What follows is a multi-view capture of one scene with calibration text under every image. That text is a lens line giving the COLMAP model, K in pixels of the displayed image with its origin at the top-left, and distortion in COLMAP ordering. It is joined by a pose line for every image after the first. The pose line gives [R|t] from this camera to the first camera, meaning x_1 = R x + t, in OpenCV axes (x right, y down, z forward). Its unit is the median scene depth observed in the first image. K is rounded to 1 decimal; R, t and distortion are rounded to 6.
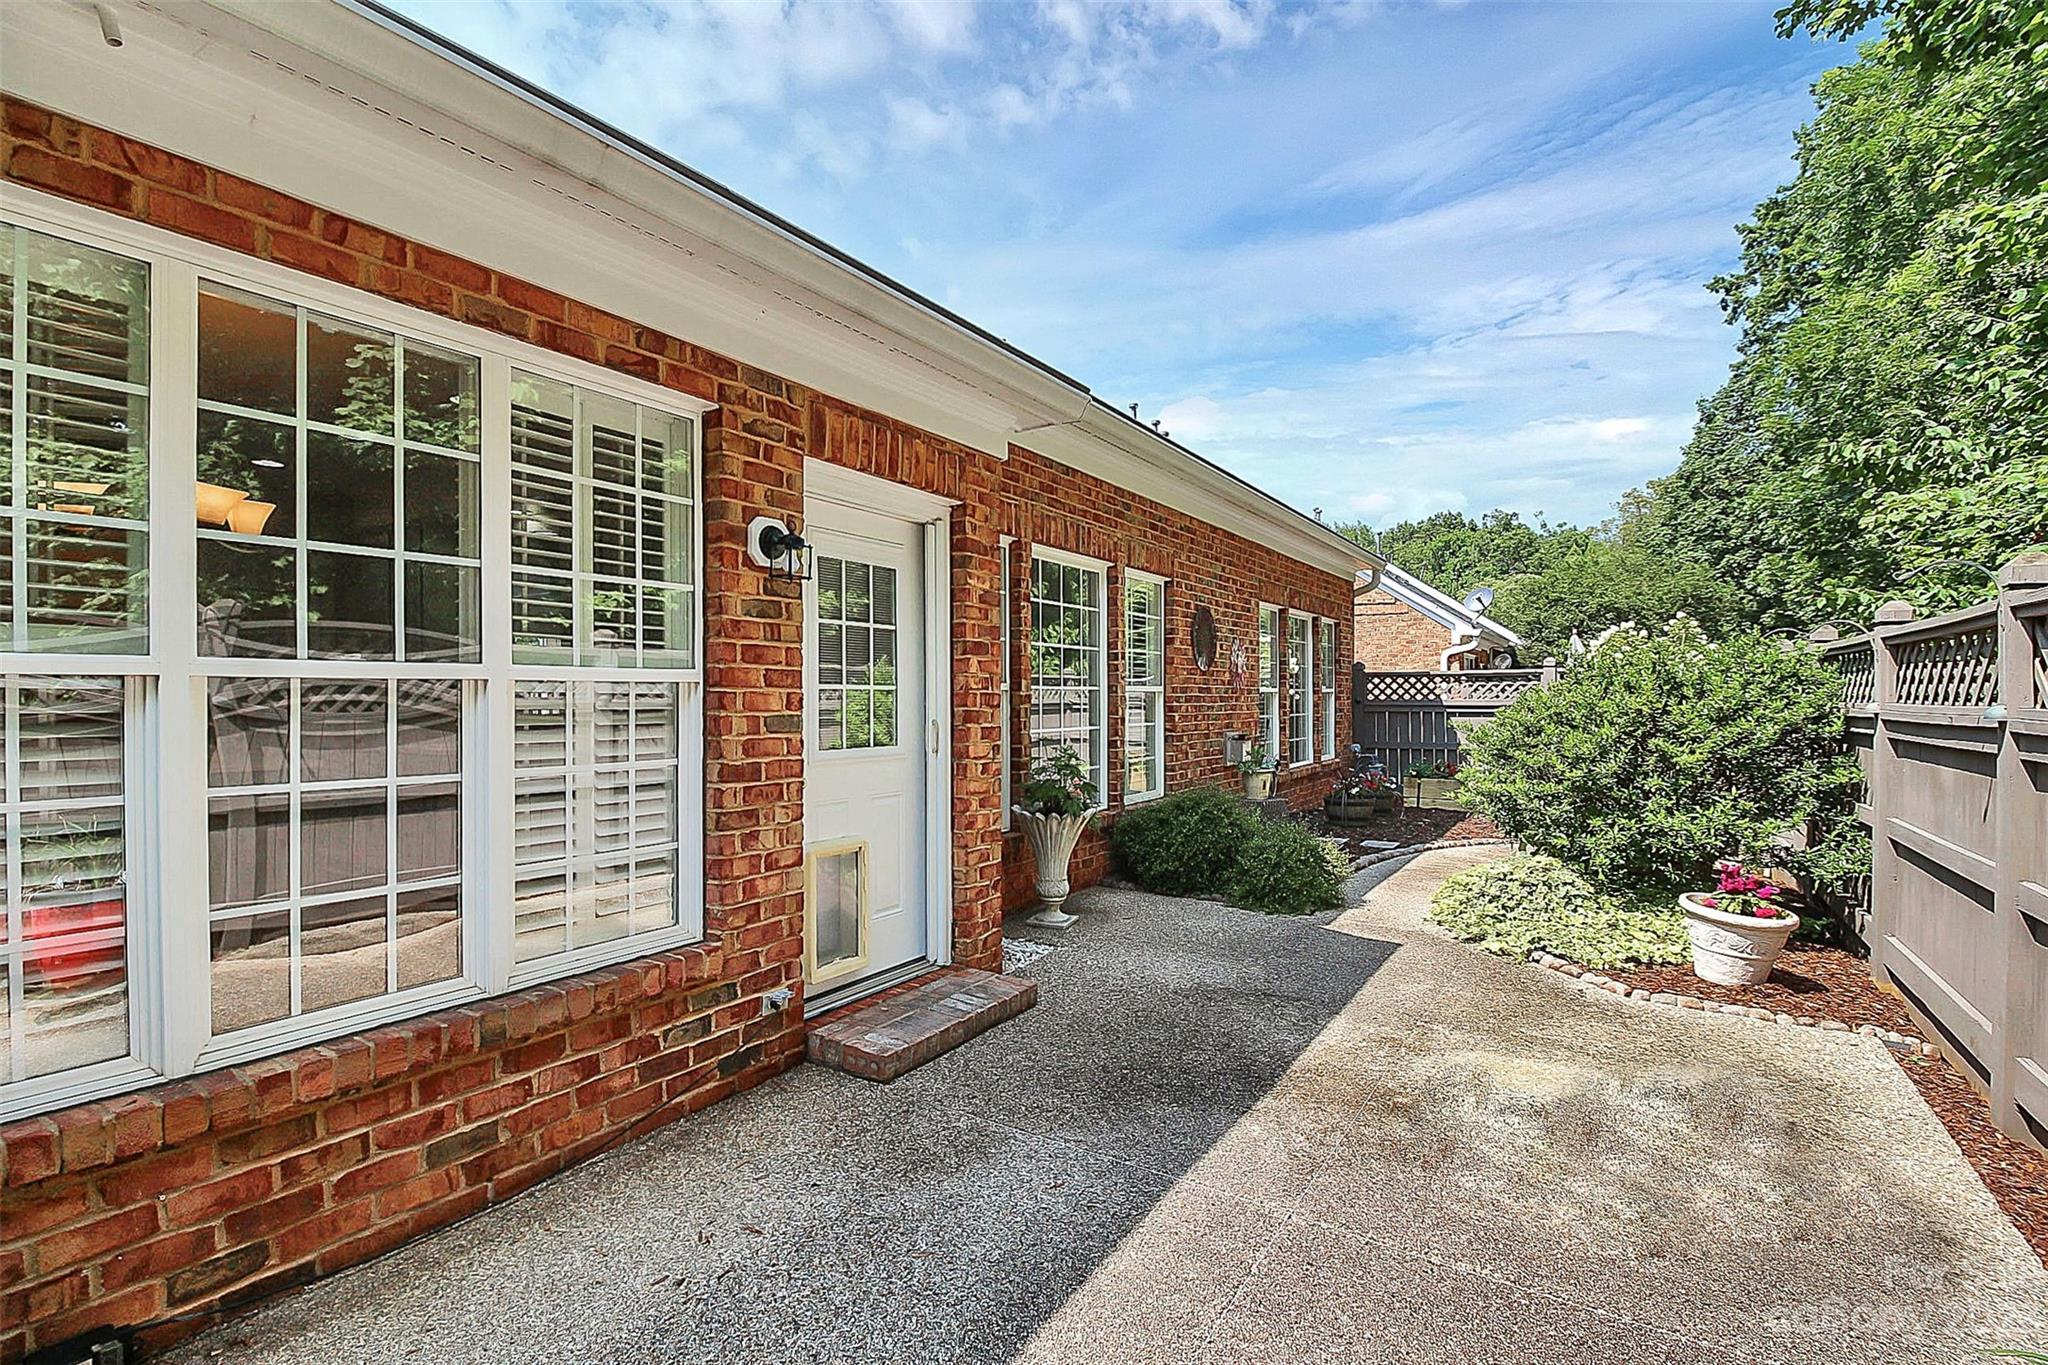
lens RADIAL K [[955.7, 0, 1018.7], [0, 955.7, 681.1], [0, 0, 1]] dist [-0.005272, -0.004675]
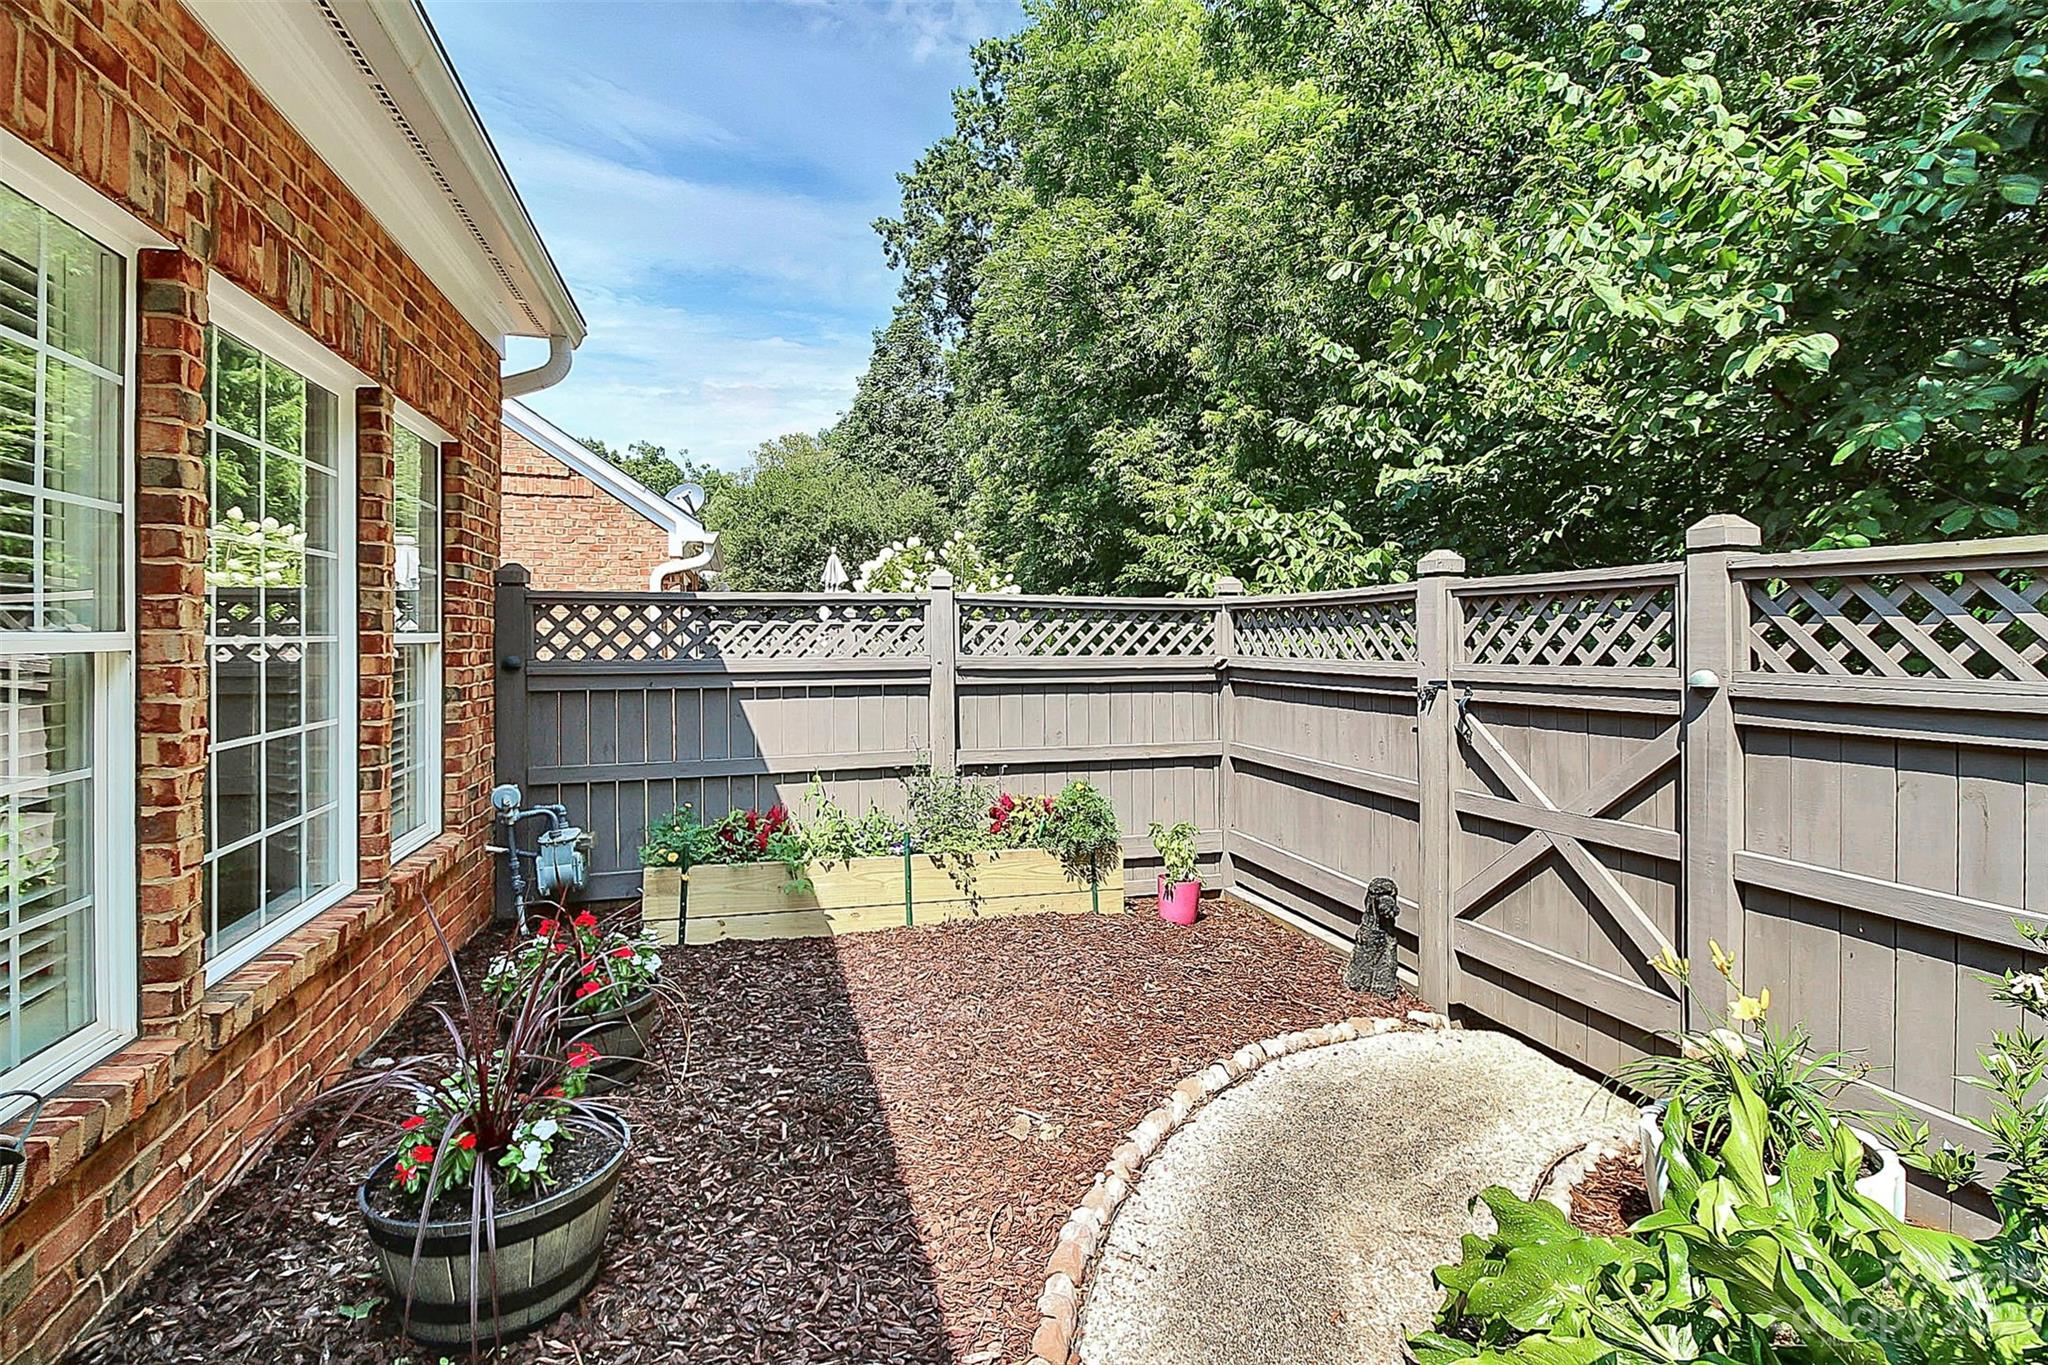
lens RADIAL K [[959.6, 0, 1020.4], [0, 959.6, 648.8], [0, 0, 1]] dist [-0.020612, 0.000273]
pose [[0.656428, -0.004688, 0.754374, 0.461278], [-0.016793, 0.999642, 0.020825, 0.007221], [-0.754201, -0.026338, 0.656115, 1.365038]]
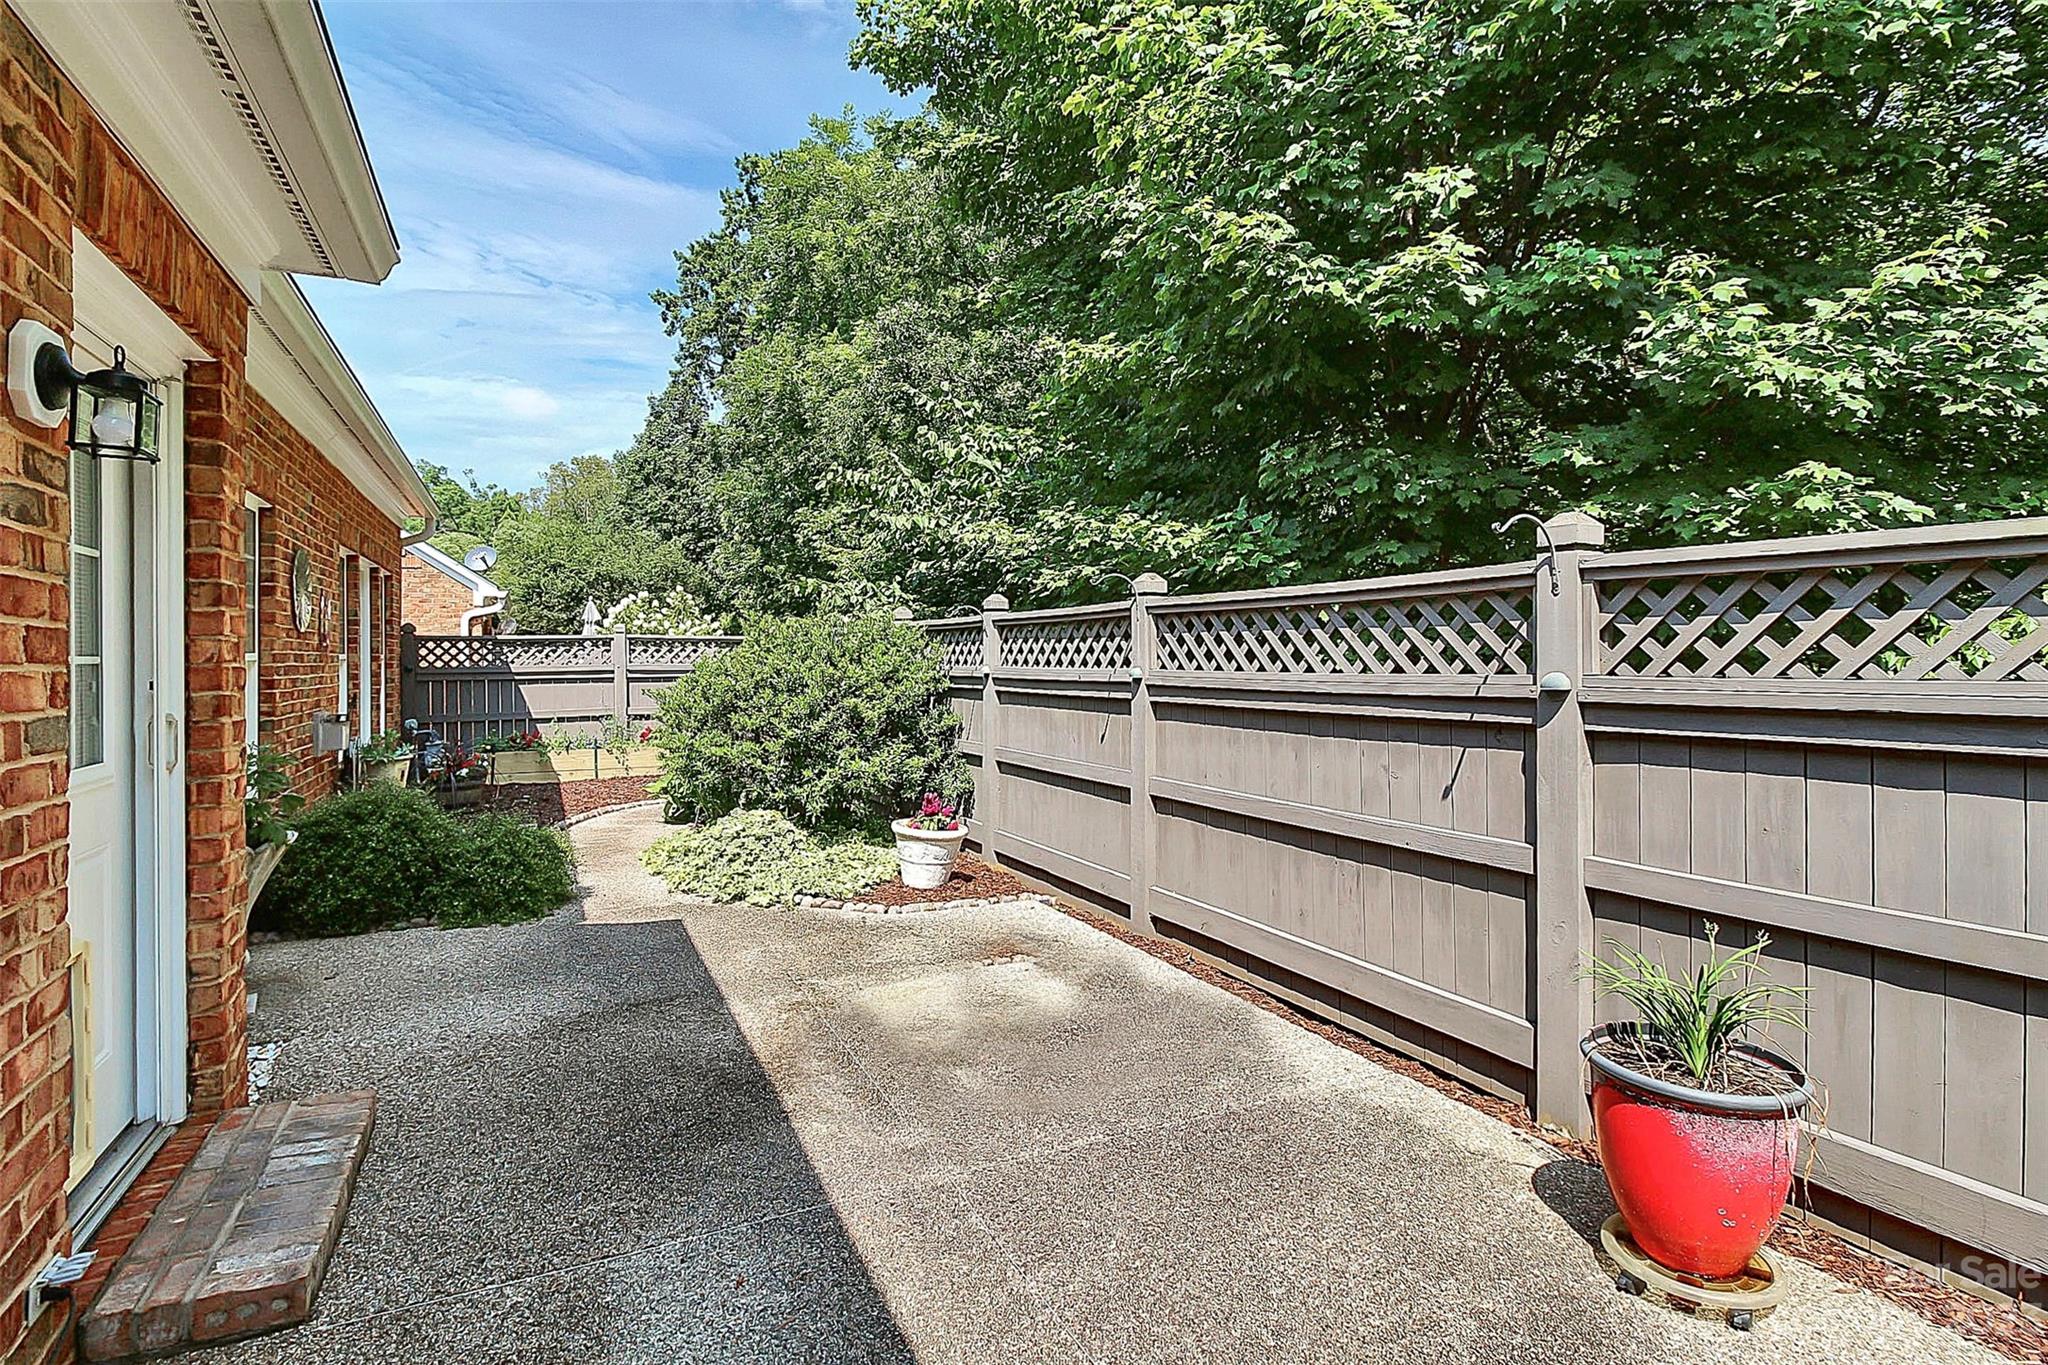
lens RADIAL K [[976.8, 0, 1025.0], [0, 976.8, 637.3], [0, 0, 1]] dist [-0.002033, -0.000873]
pose [[0.508014, 0.013066, 0.861250, -0.267404], [-0.006649, 0.999915, -0.011248, -0.003057], [-0.861323, -0.000012, 0.508057, 0.181979]]
